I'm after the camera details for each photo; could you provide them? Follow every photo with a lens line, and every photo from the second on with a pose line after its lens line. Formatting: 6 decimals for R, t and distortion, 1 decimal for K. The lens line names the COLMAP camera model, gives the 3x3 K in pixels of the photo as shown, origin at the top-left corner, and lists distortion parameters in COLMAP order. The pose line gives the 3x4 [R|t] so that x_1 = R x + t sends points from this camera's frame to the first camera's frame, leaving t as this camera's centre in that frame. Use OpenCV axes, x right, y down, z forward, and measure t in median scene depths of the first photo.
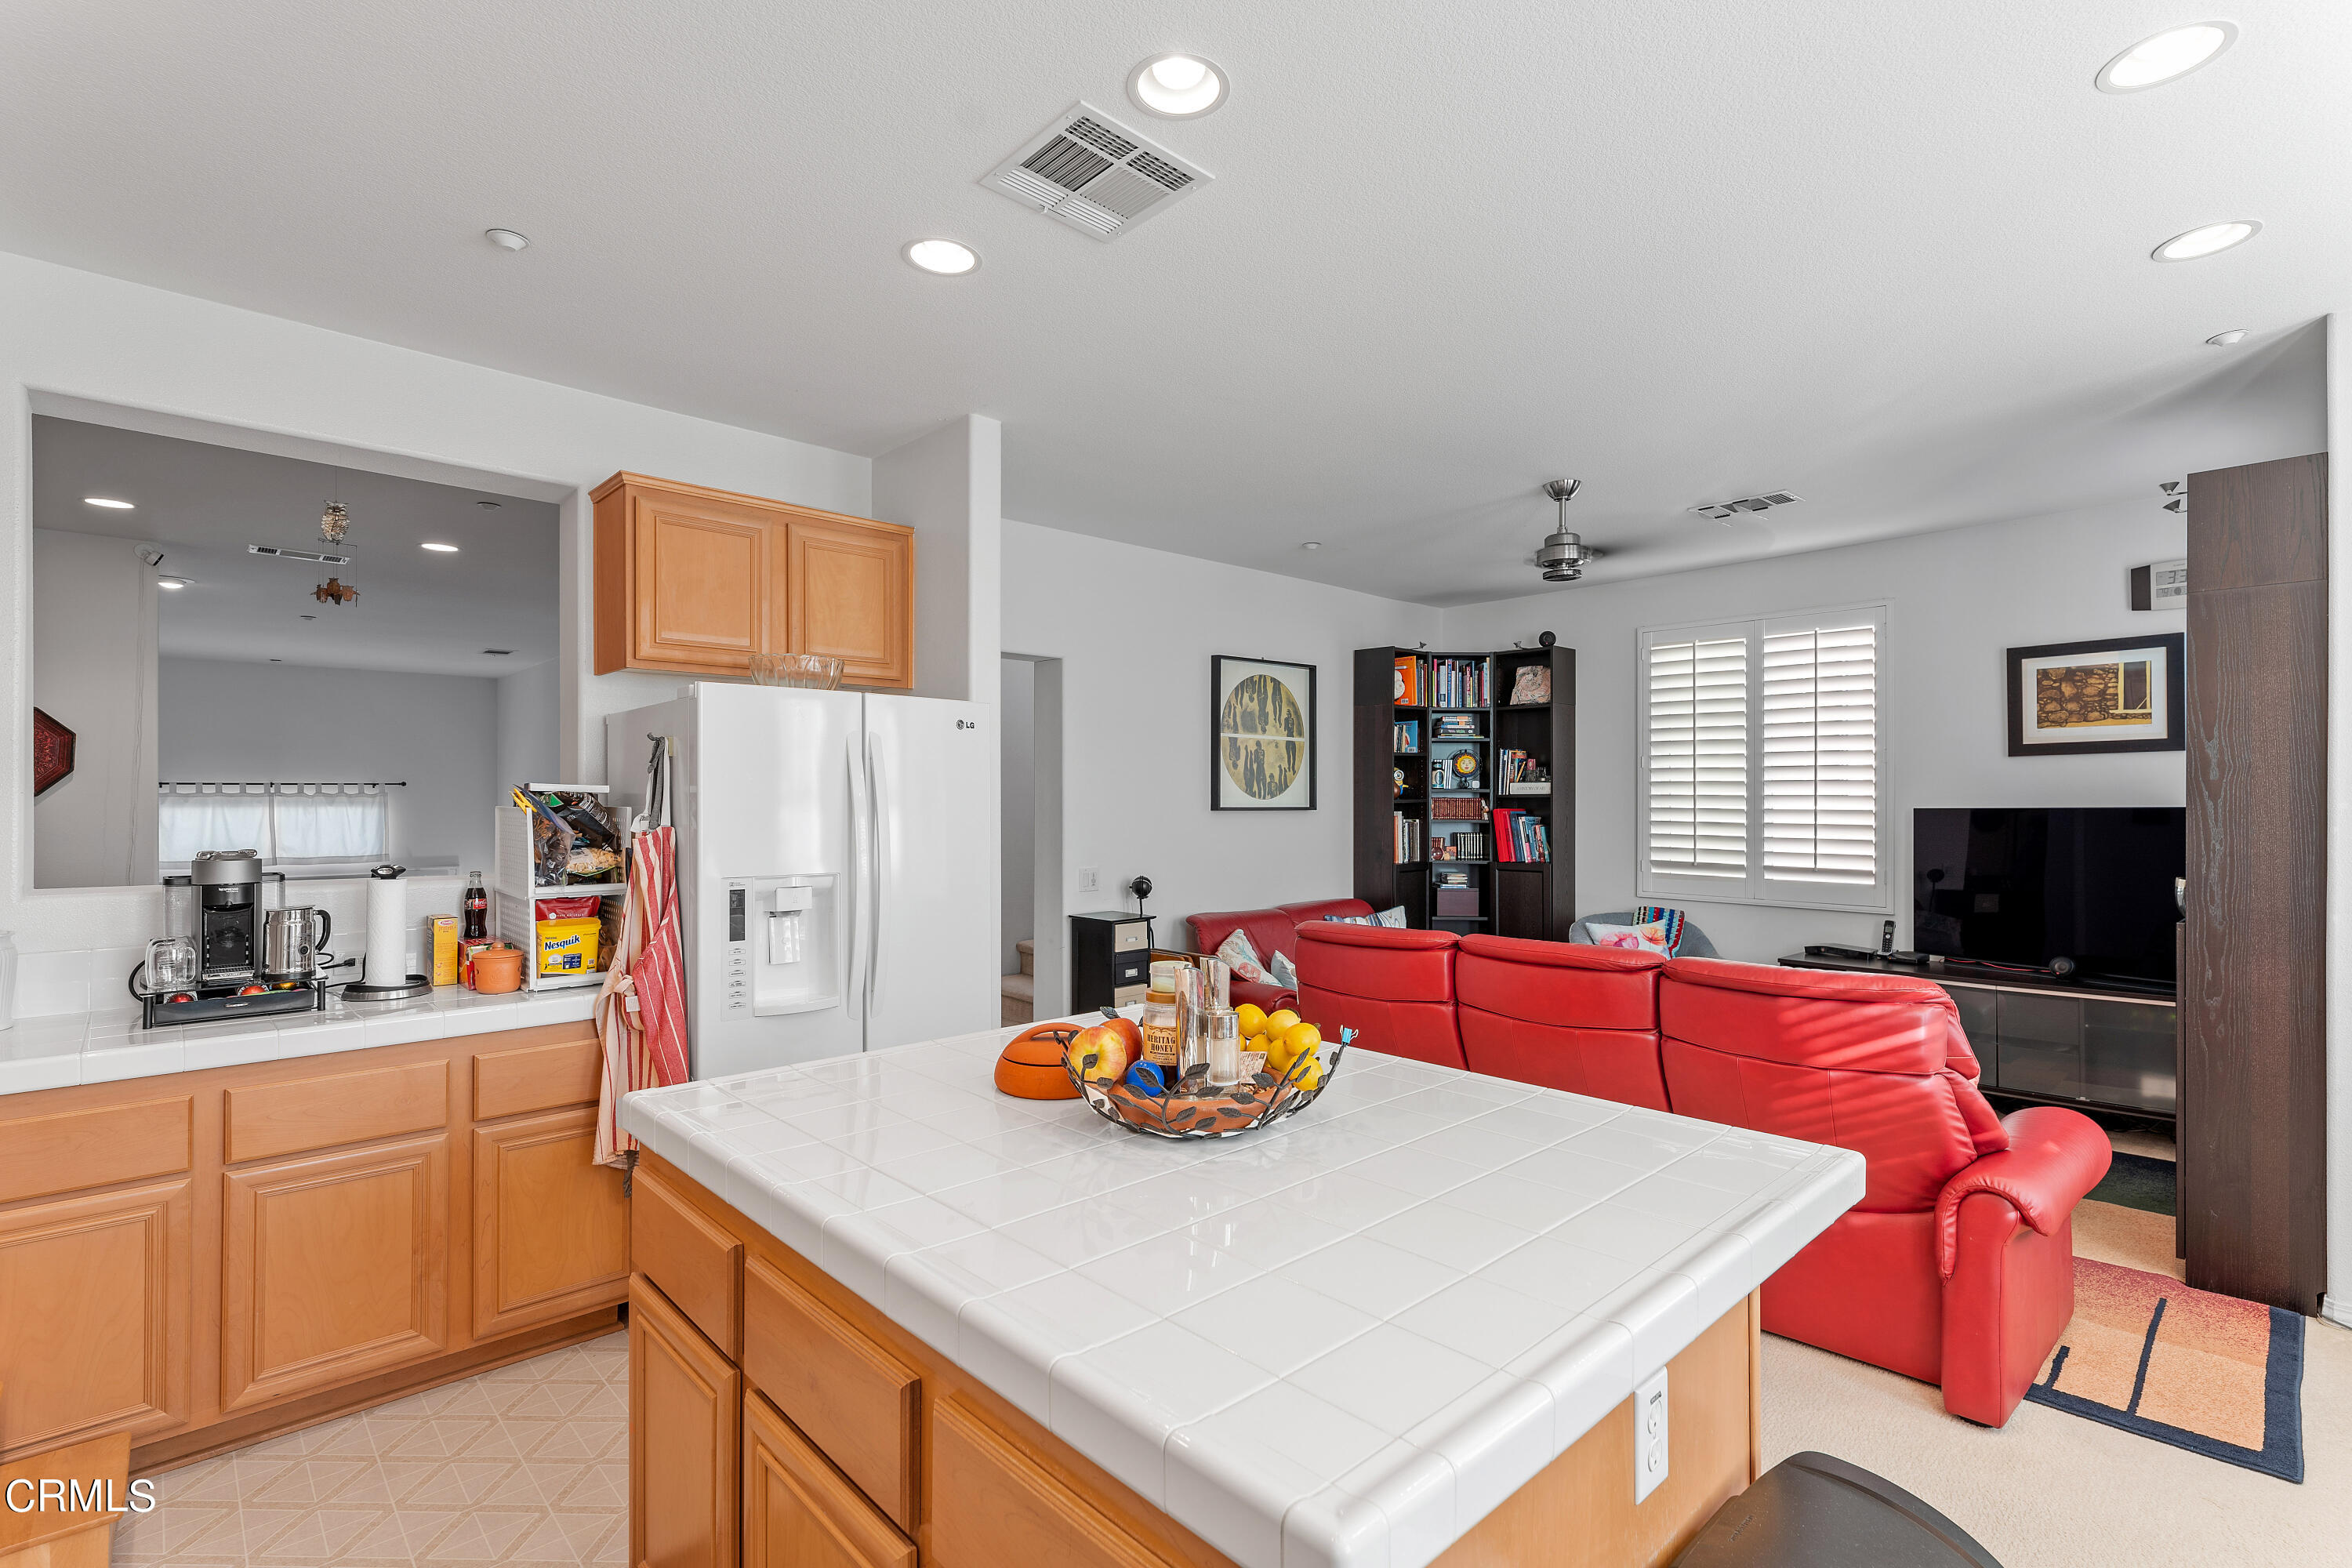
lens RADIAL K [[1072.5, 0, 1181.4], [0, 1072.5, 793.2], [0, 0, 1]] dist [0.003055, -0.000849]
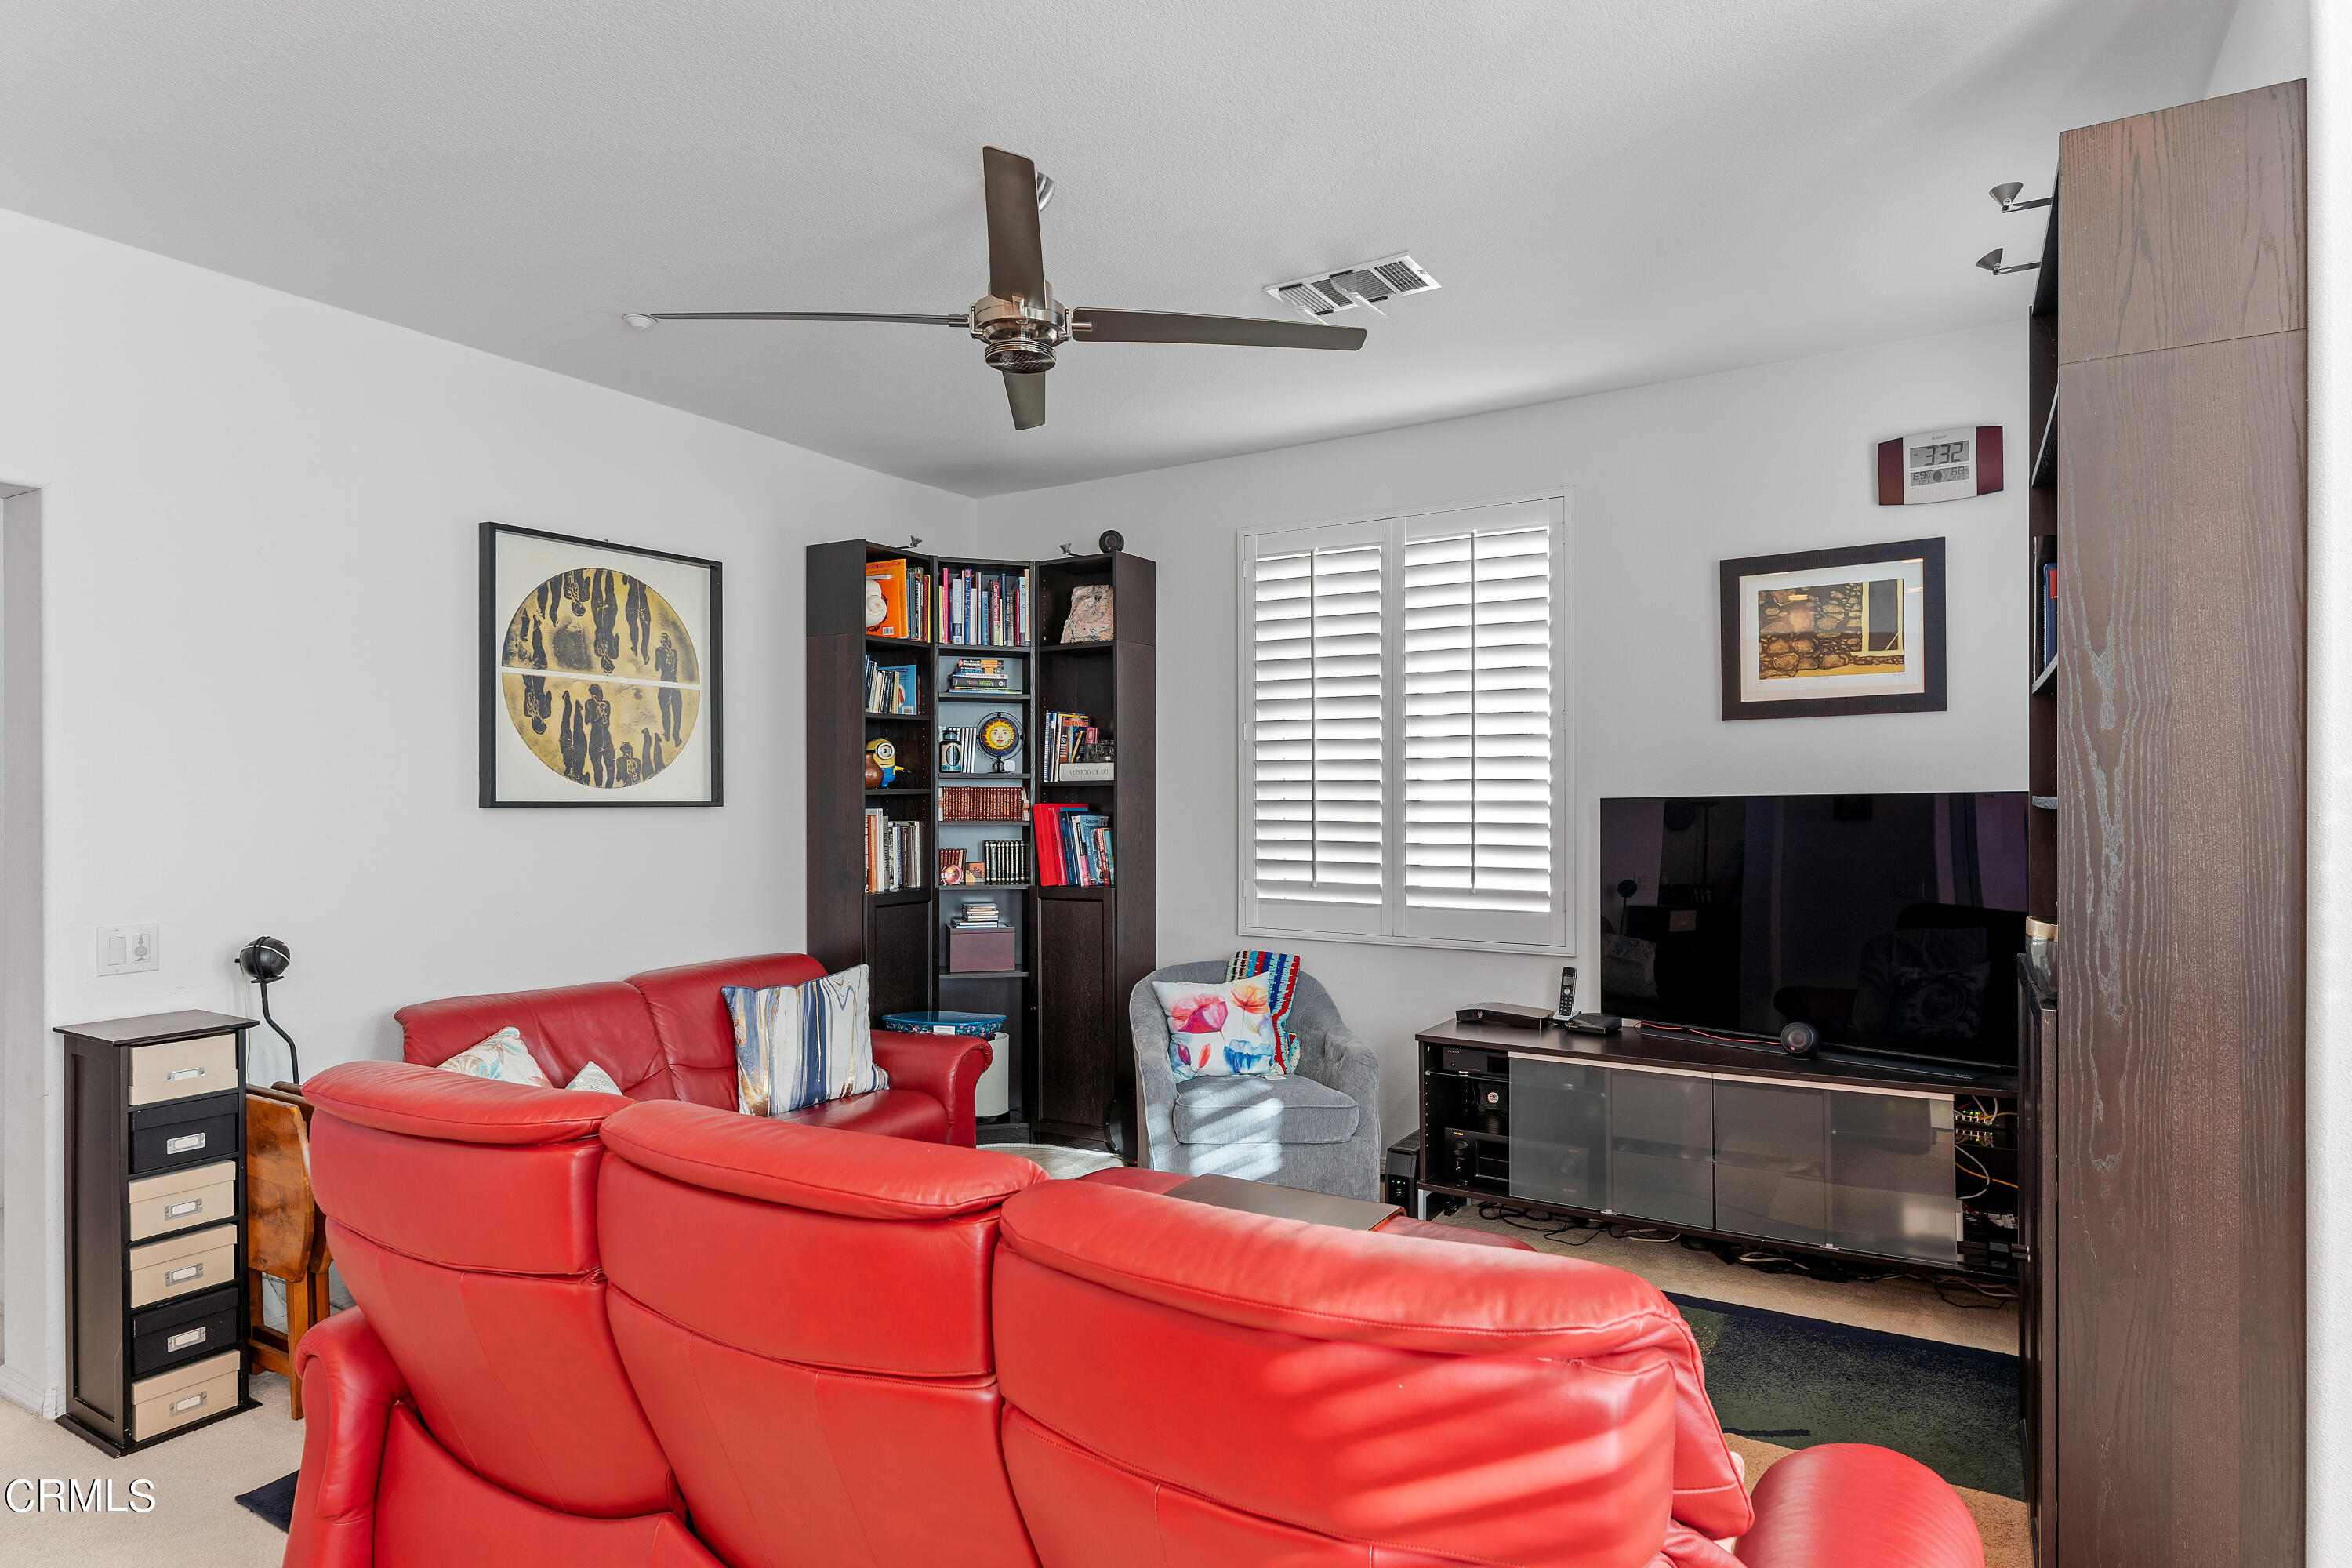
lens RADIAL K [[1279.1, 0, 1172.0], [0, 1279.1, 791.0], [0, 0, 1]] dist [0.000476, -0.000492]
pose [[0.963062, -0.001708, 0.269273, 0.195047], [0.001795, 0.999998, -0.000077, 0.008484], [-0.269272, 0.000558, 0.963064, 0.282533]]
